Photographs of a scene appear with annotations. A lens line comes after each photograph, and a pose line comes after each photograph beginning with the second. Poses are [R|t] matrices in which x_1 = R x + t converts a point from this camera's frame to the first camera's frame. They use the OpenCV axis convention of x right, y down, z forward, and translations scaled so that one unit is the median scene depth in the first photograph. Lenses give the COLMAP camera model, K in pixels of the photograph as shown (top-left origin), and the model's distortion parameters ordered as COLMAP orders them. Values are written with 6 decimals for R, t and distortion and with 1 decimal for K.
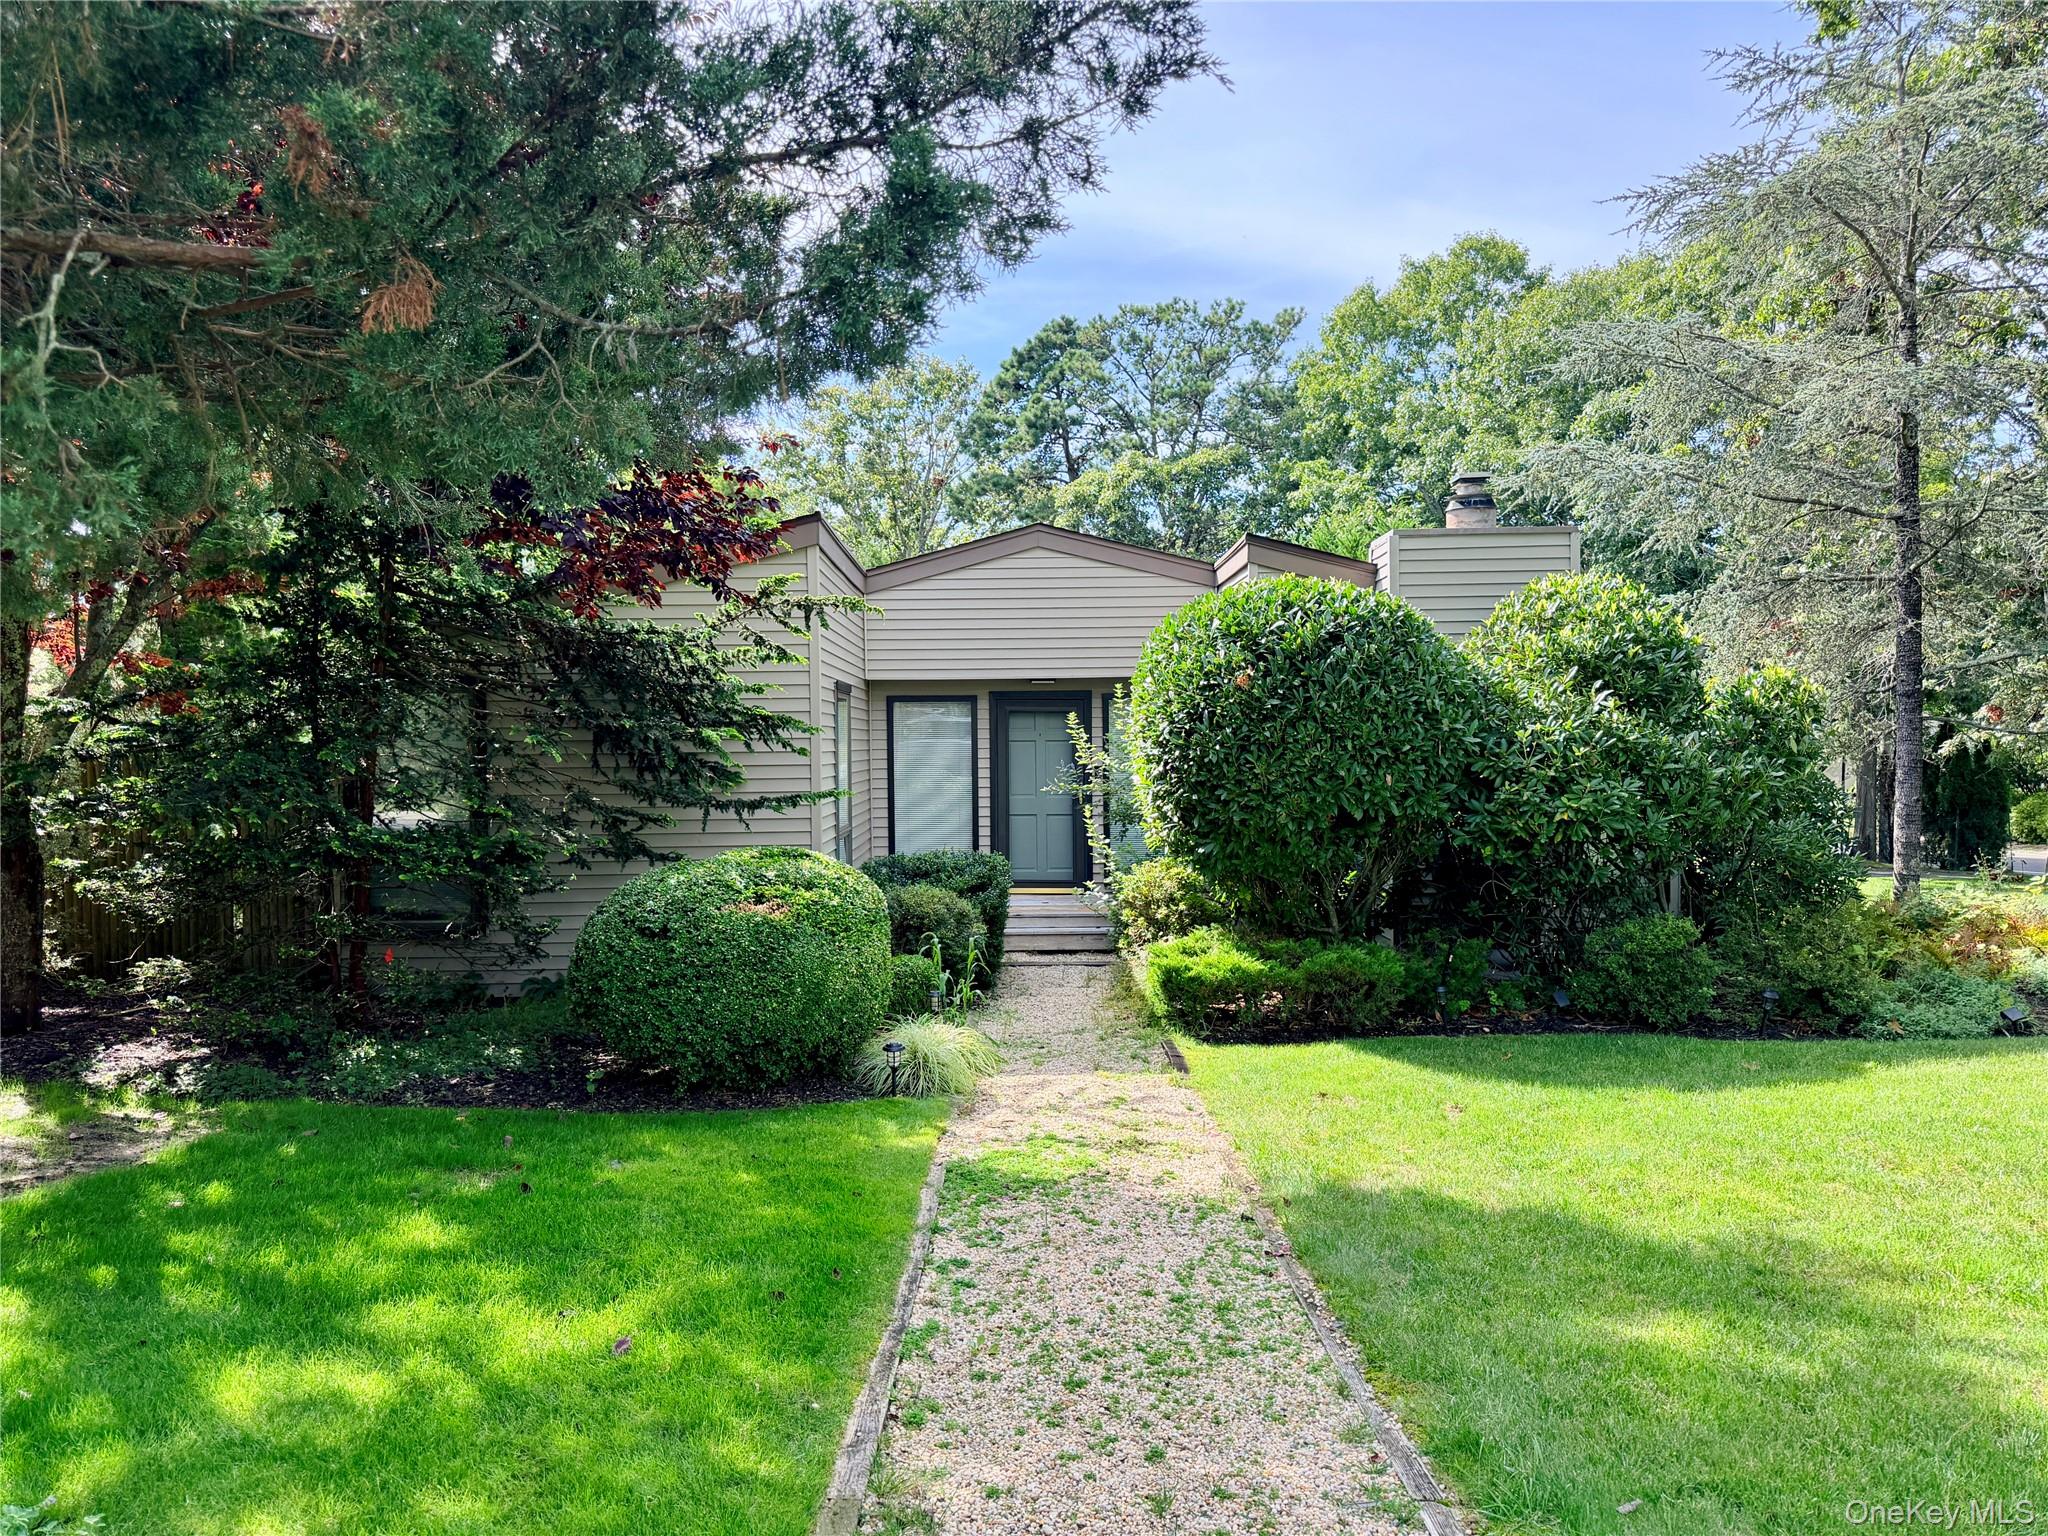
lens RADIAL K [[1432.1, 0, 1024.0], [0, 1432.1, 768.0], [0, 0, 1]] dist [-0.001950, -0.000207]
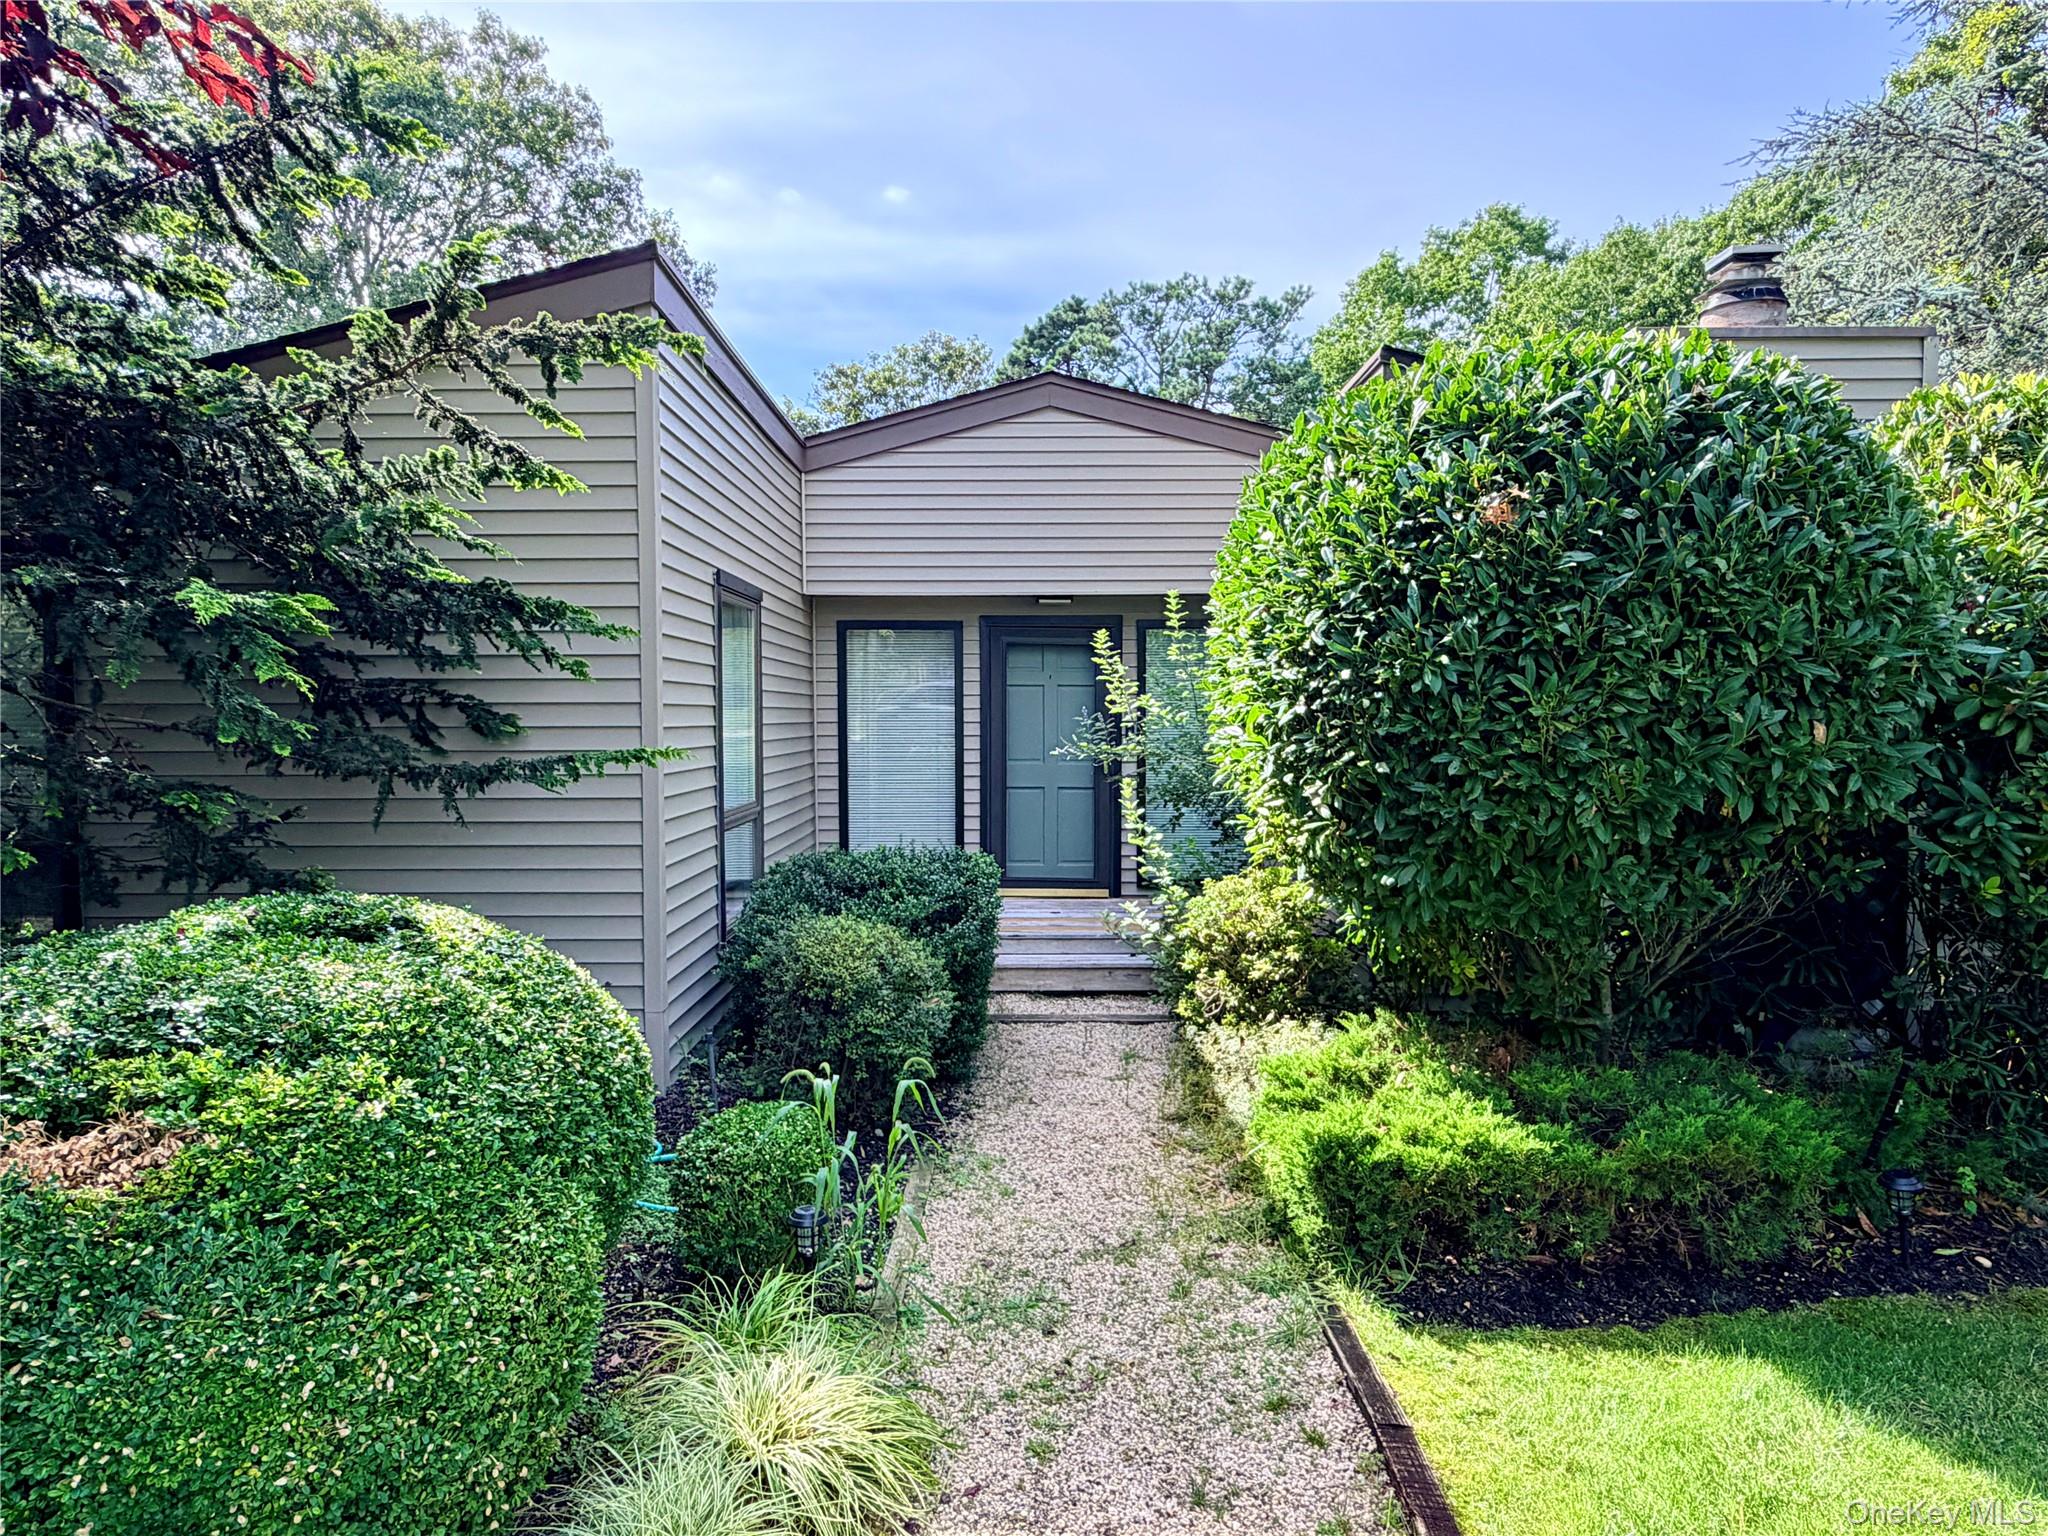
lens RADIAL K [[1257.2, 0, 1024.0], [0, 1257.2, 768.0], [0, 0, 1]] dist [-0.000578, -0.000086]
pose [[0.999935, 0.009117, -0.006808, 0.004404], [-0.008950, 0.999666, 0.024230, 0.010226], [0.007027, -0.024167, 0.999683, 0.529738]]
